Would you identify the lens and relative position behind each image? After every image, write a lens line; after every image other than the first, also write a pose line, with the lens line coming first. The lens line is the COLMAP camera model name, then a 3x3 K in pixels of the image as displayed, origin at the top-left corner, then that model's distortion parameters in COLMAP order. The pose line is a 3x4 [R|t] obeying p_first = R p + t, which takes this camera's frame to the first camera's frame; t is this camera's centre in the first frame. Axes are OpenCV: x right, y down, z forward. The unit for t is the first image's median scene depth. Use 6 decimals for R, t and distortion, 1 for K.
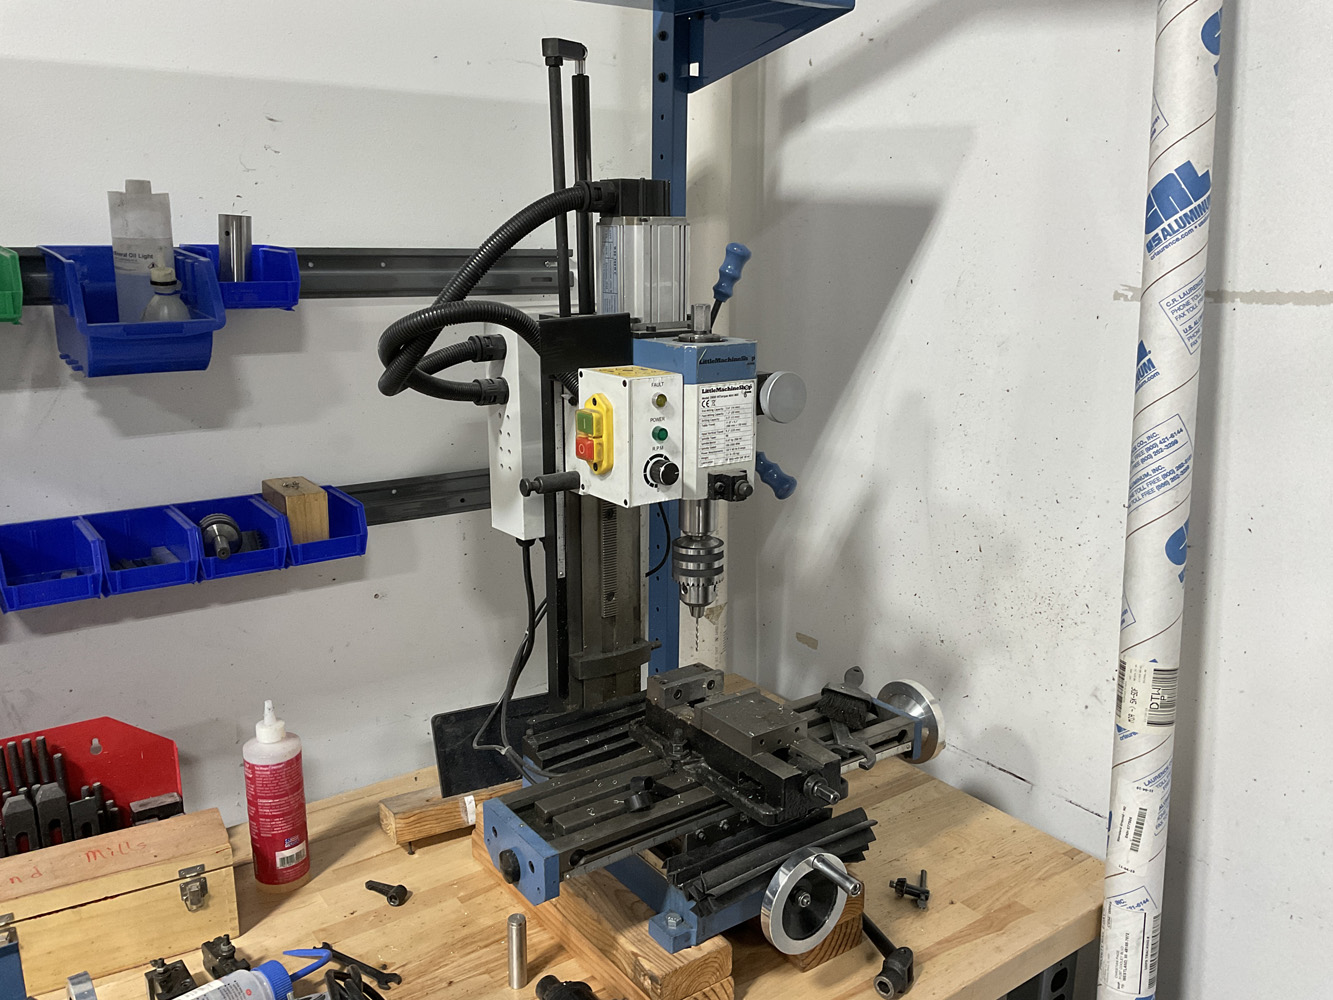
lens RADIAL K [[1117.3, 0, 663.7], [0, 1117.3, 498.1], [0, 0, 1]] dist [-0.009210, -0.002403]
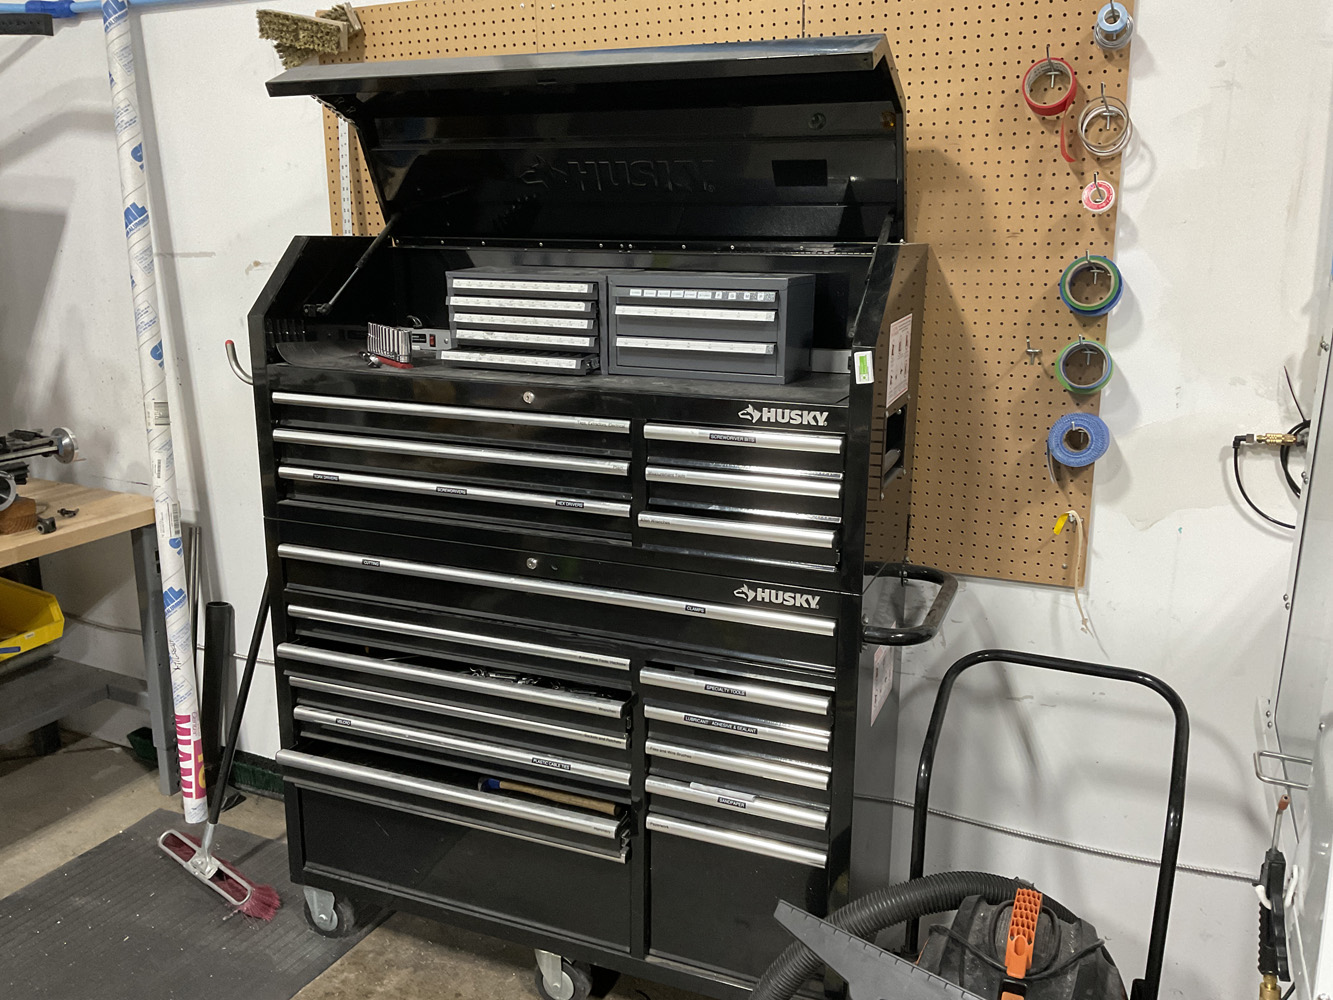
lens RADIAL K [[1117.3, 0, 669.3], [0, 1117.3, 503.7], [0, 0, 1]] dist [-0.009210, -0.002403]
pose [[0.872738, -0.108490, 0.475982, 0.223146], [0.099886, 0.994051, 0.043425, 0.376652], [-0.477862, 0.009645, 0.878382, -1.722591]]
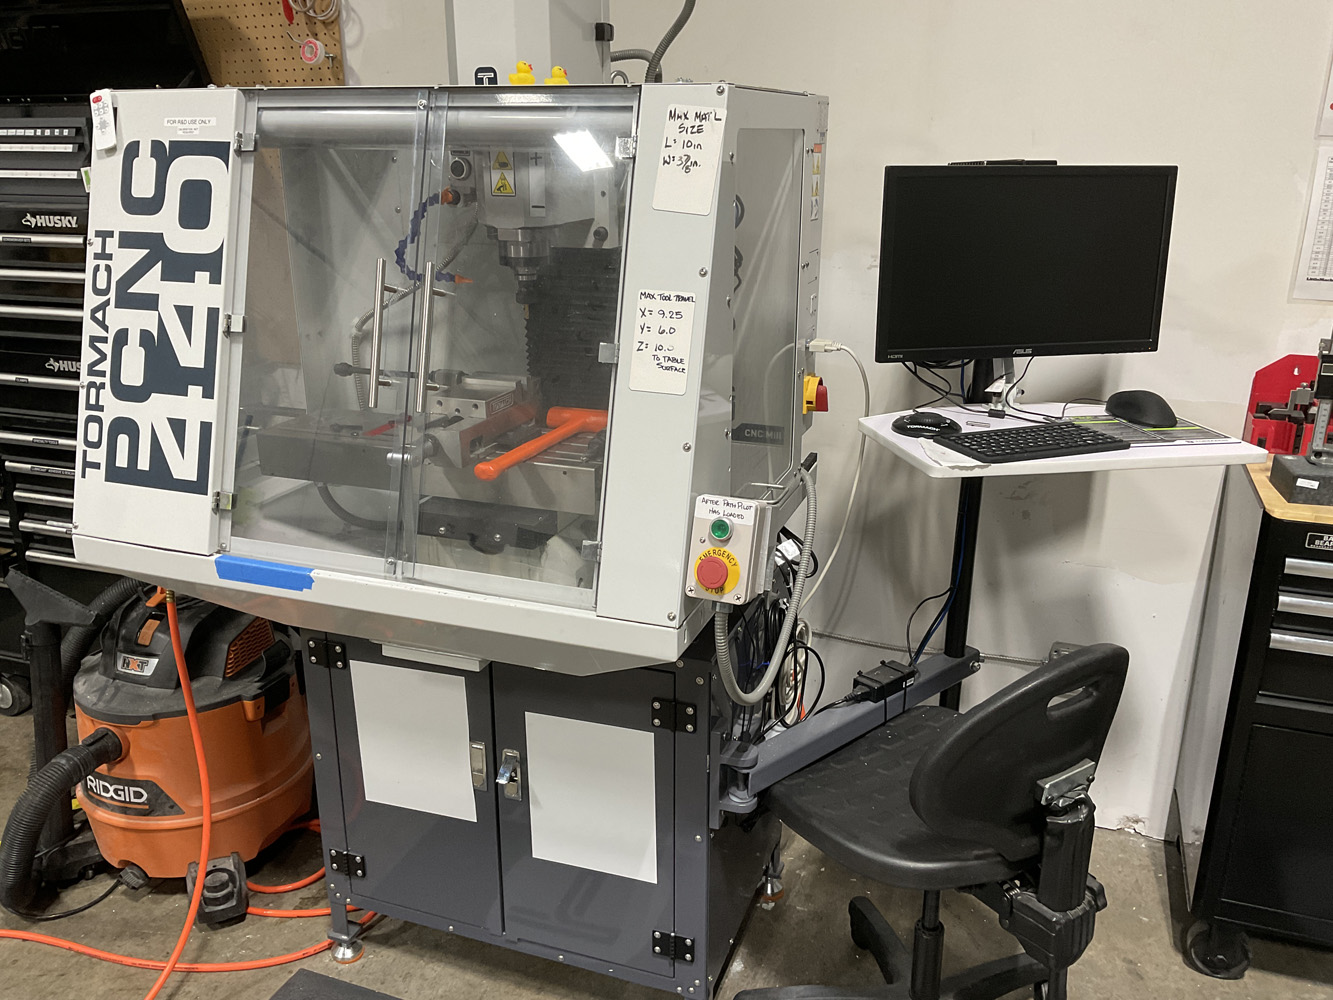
lens RADIAL K [[1117.3, 0, 667.9], [0, 1117.3, 498.1], [0, 0, 1]] dist [-0.009210, -0.002403]
pose [[0.848645, -0.146456, 0.508284, 1.135524], [0.105271, 0.988447, 0.109047, 0.813018], [-0.518382, -0.039035, 0.854258, -2.987665]]
